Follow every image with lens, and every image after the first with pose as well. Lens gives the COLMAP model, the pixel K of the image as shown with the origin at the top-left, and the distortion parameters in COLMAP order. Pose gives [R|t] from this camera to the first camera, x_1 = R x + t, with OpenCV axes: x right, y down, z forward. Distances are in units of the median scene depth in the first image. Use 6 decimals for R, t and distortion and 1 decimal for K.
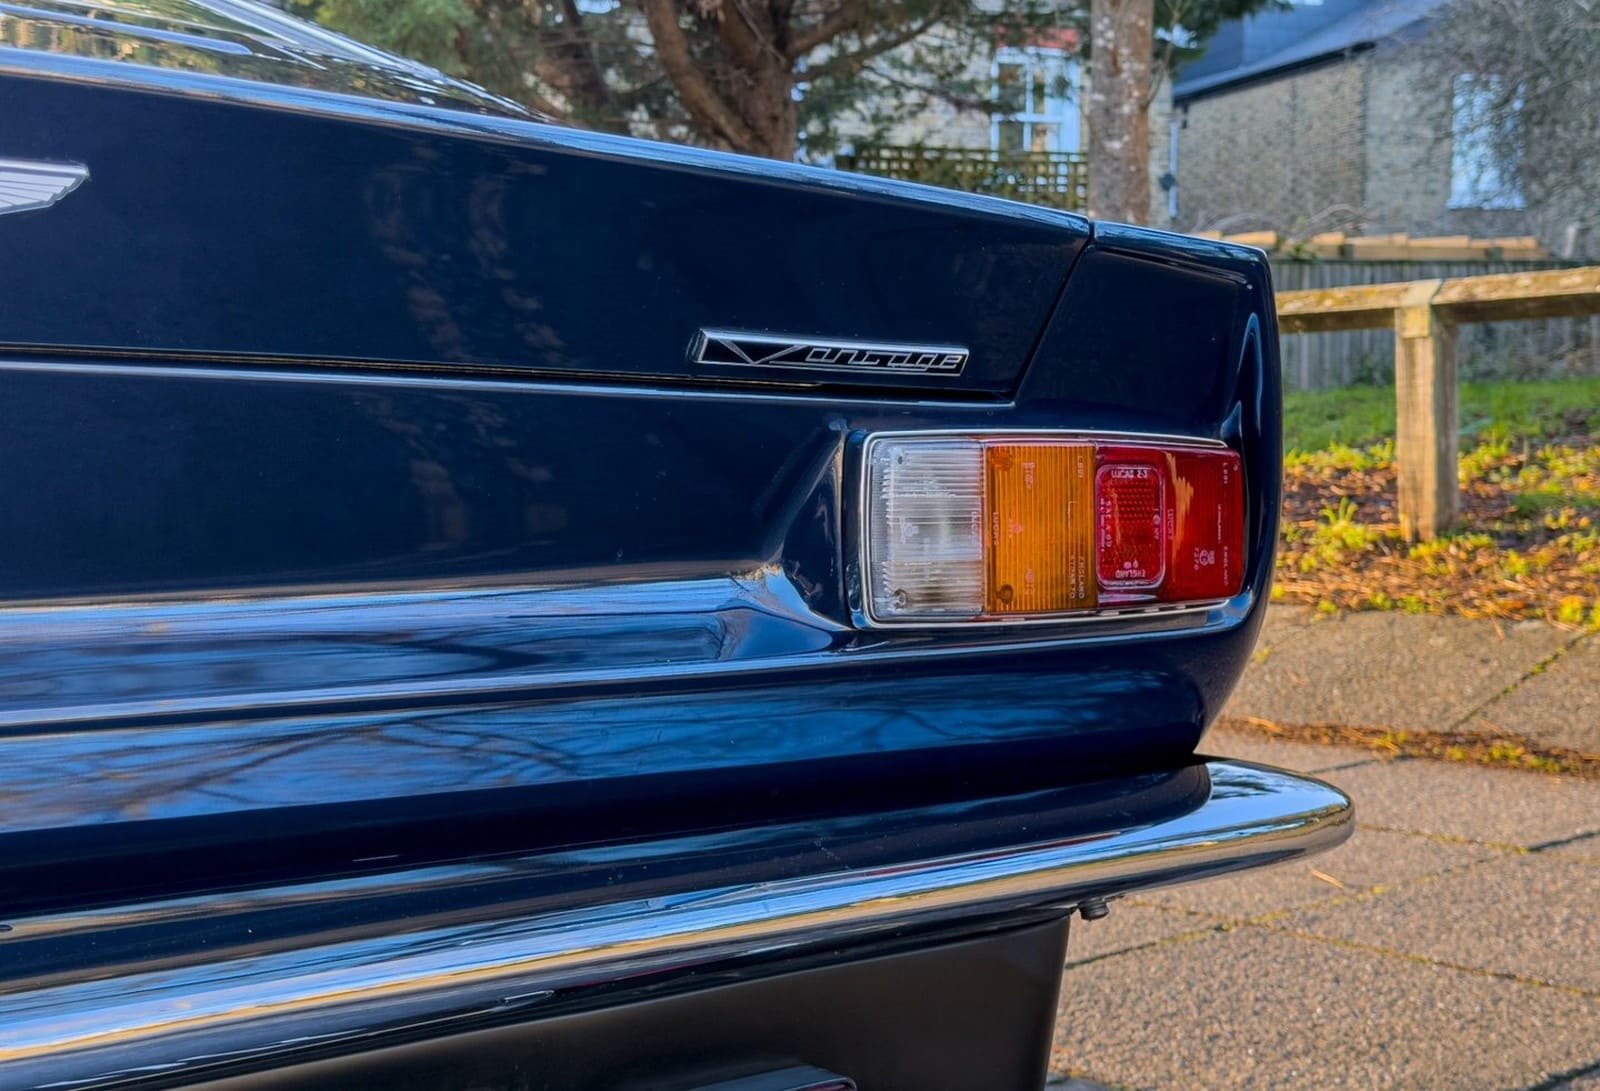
lens RADIAL K [[2445.7, 0, 805.8], [0, 2445.7, 580.3], [0, 0, 1]] dist [0.227985, -0.099727]
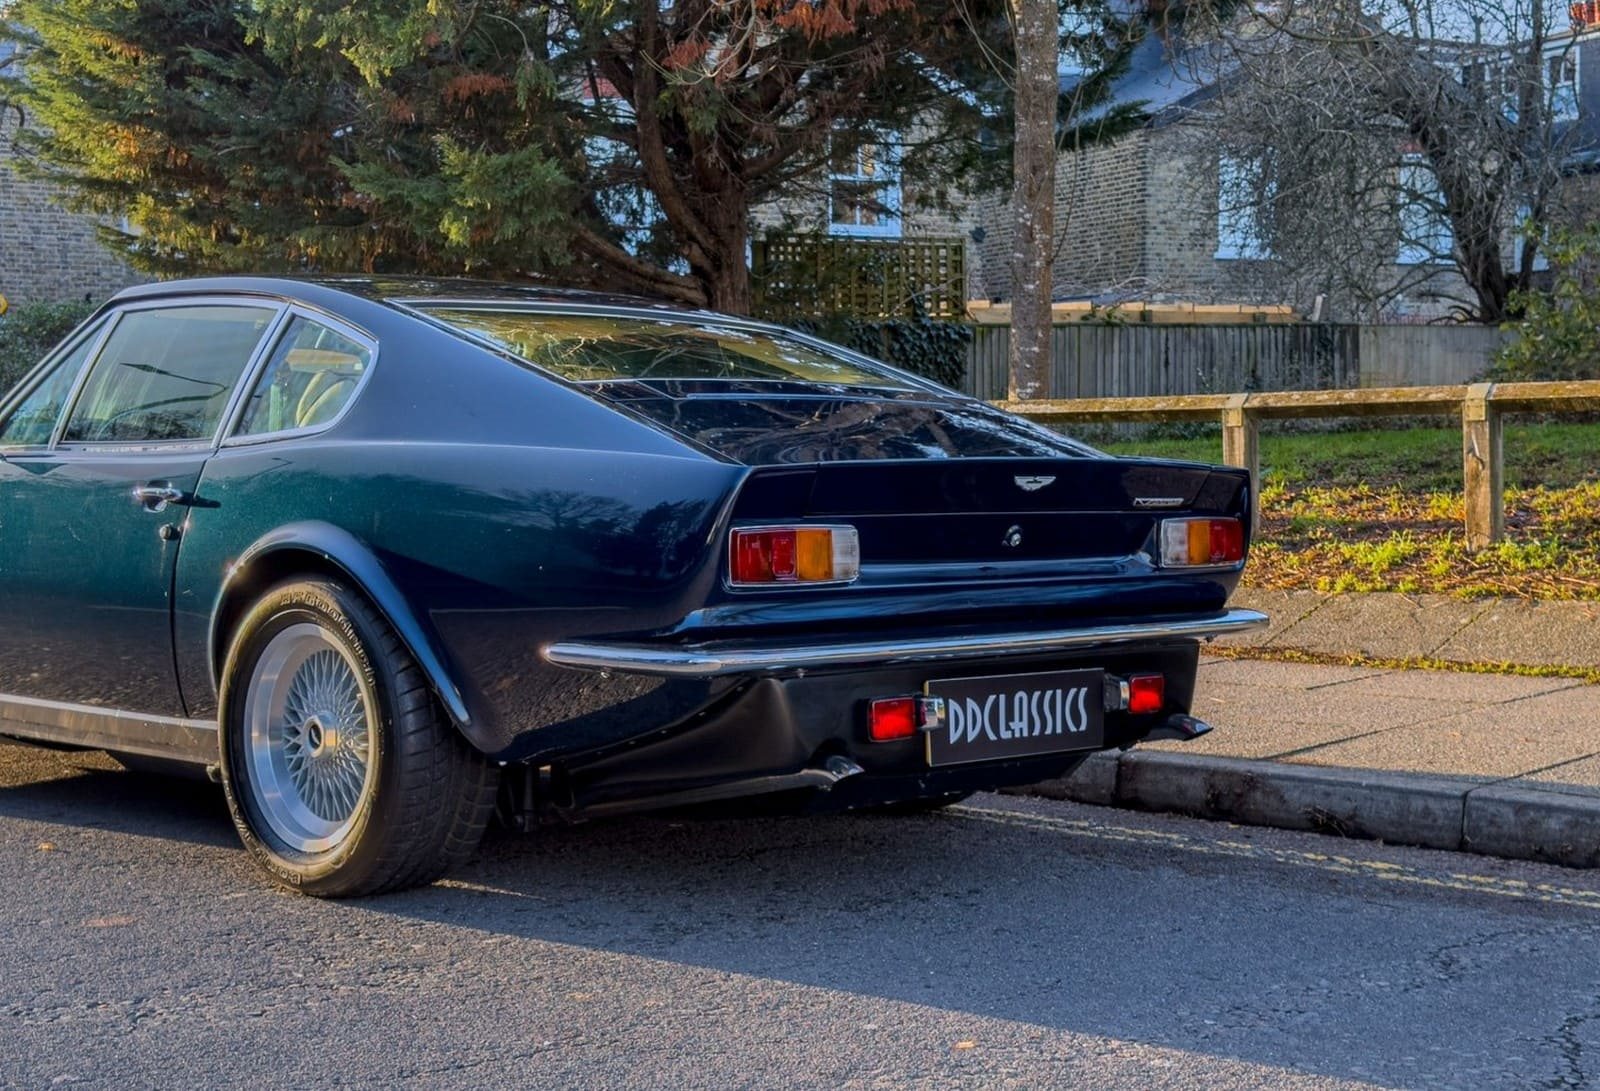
lens RADIAL K [[2445.7, 0, 805.8], [0, 2445.7, 580.3], [0, 0, 1]] dist [0.227985, -0.099727]
pose [[0.995679, -0.004666, 0.092740, -0.198484], [0.004973, 0.999983, -0.003084, 0.010802], [-0.092724, 0.003532, 0.995686, -0.636340]]
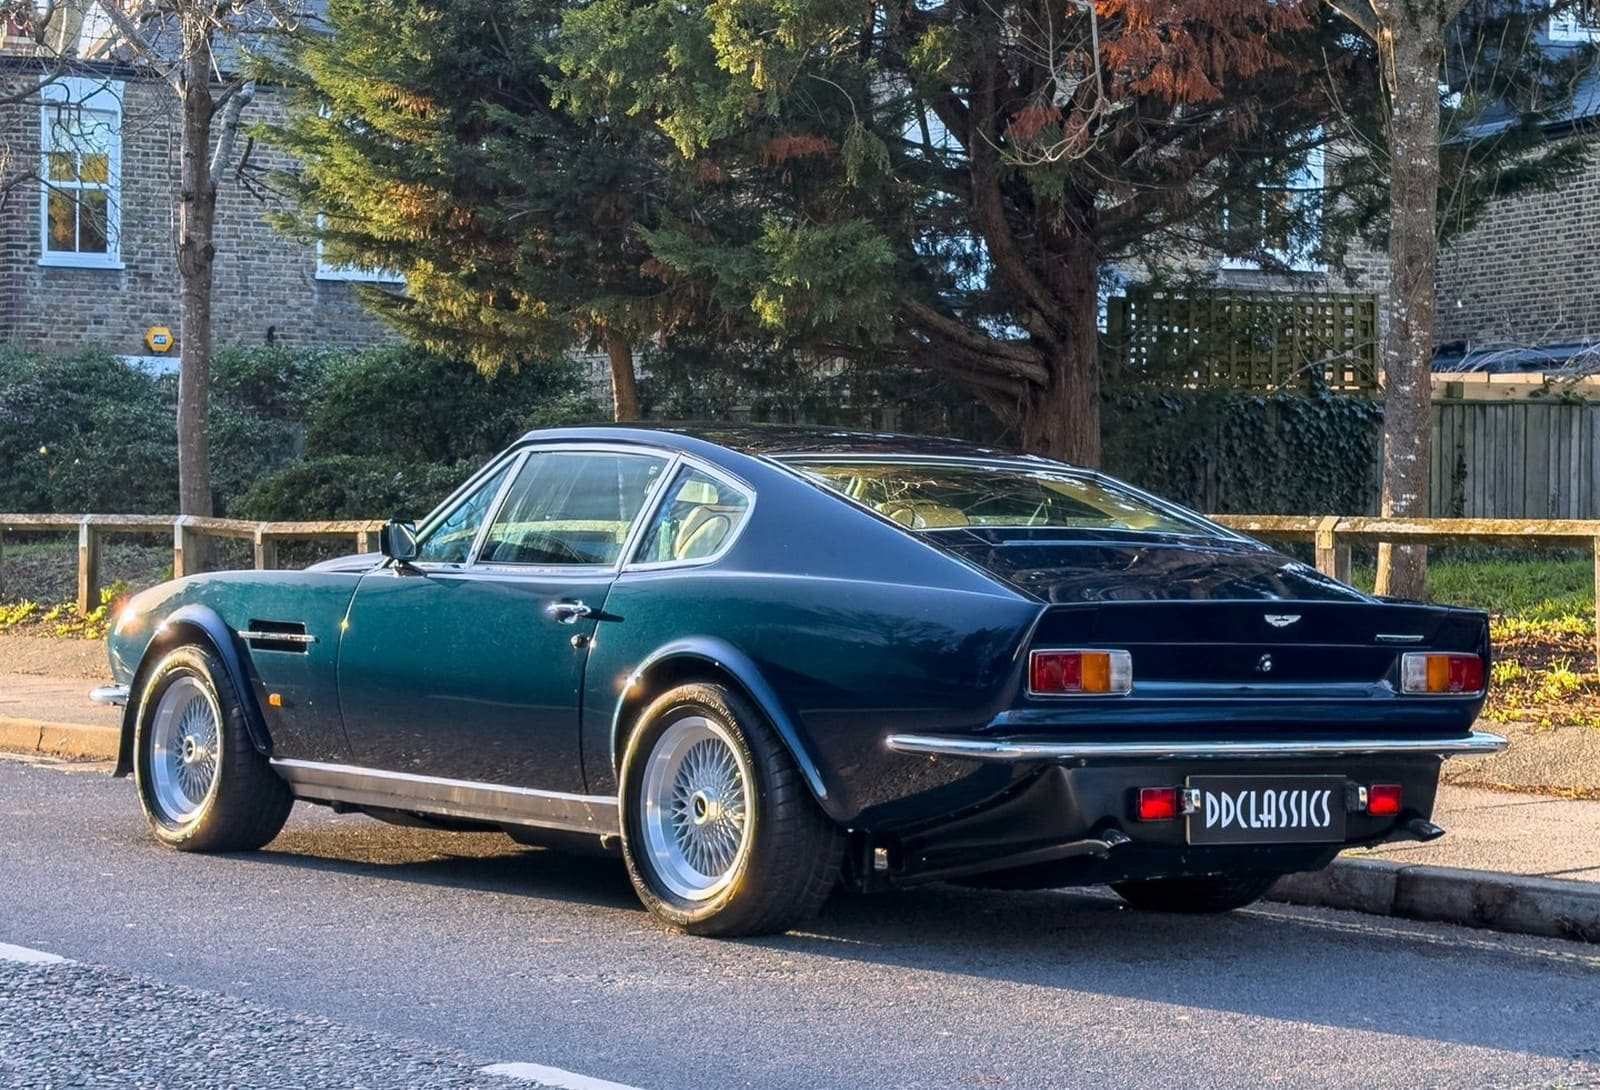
lens RADIAL K [[3649.8, 0, 766.6], [0, 3649.8, 477.3], [0, 0, 1]] dist [0.186969, 0.179250]
pose [[0.999319, 0.022960, -0.028892, -0.216423], [-0.024888, 0.997357, -0.068256, 0.025309], [0.027249, 0.068929, 0.997249, -1.324322]]
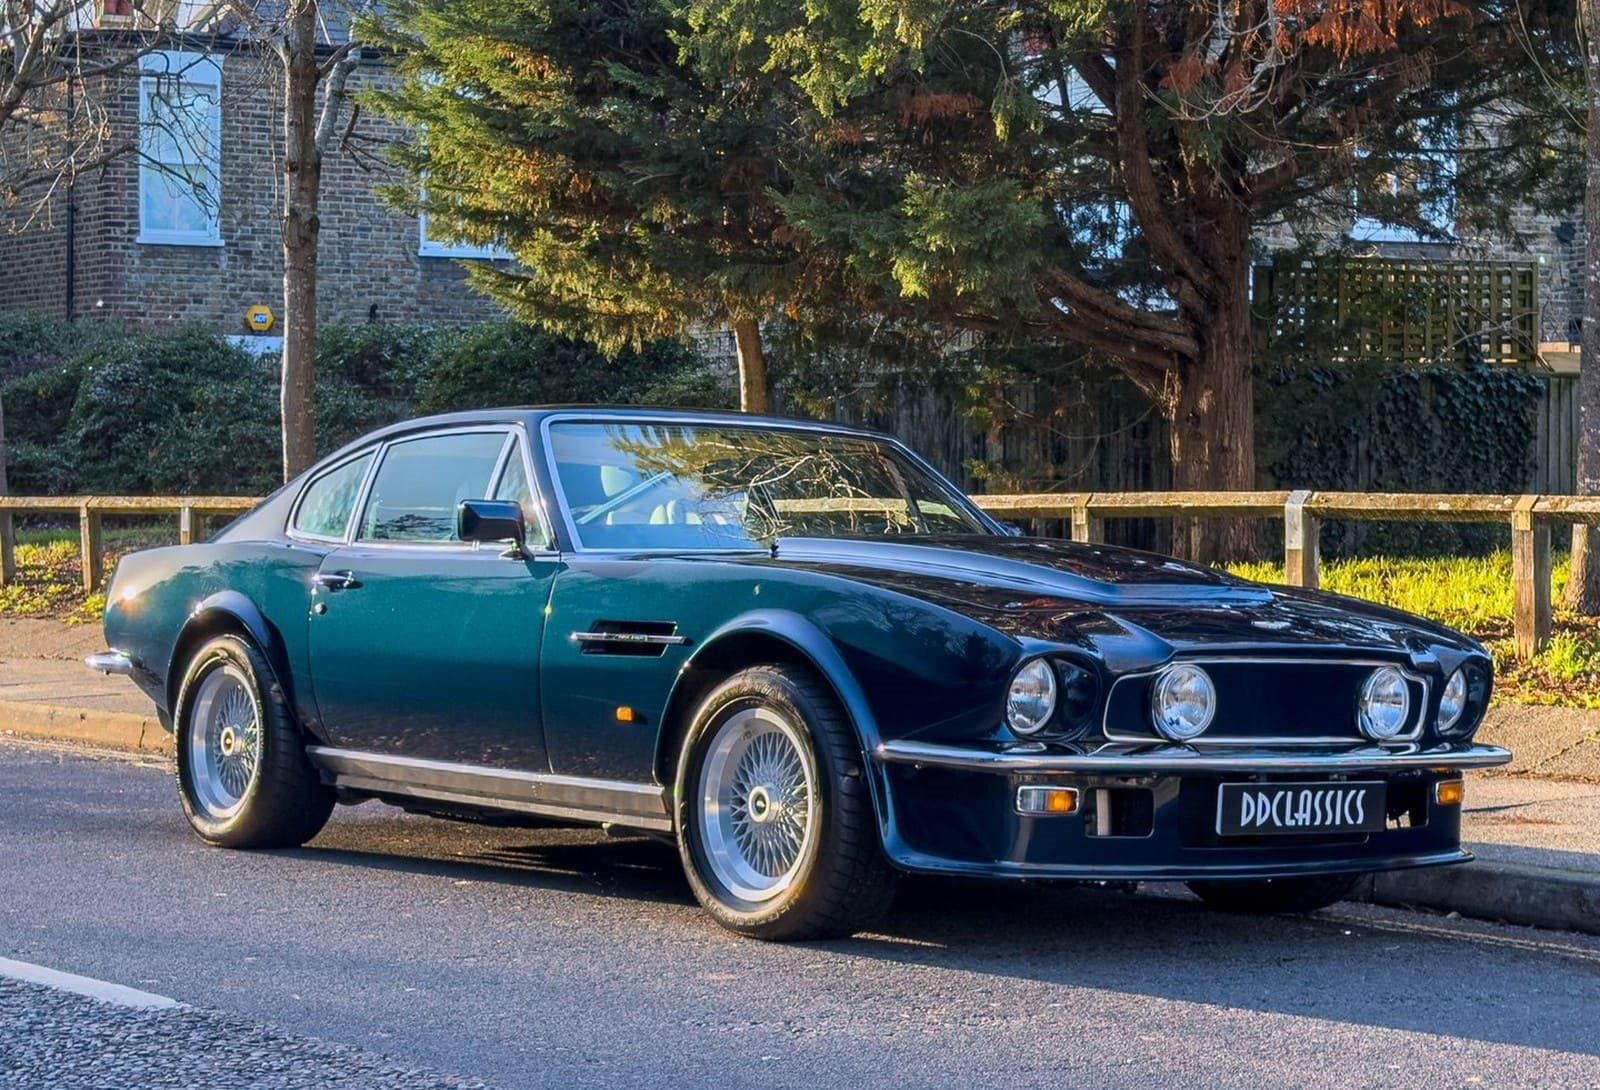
lens RADIAL K [[3652.2, 0, 799.5], [0, 3652.2, 442.2], [0, 0, 1]] dist [0.189932, 0.151659]
pose [[0.998769, 0.019544, -0.045593, -0.257495], [-0.022812, 0.997123, -0.072281, 0.016891], [0.044049, 0.073232, 0.996342, -1.160526]]
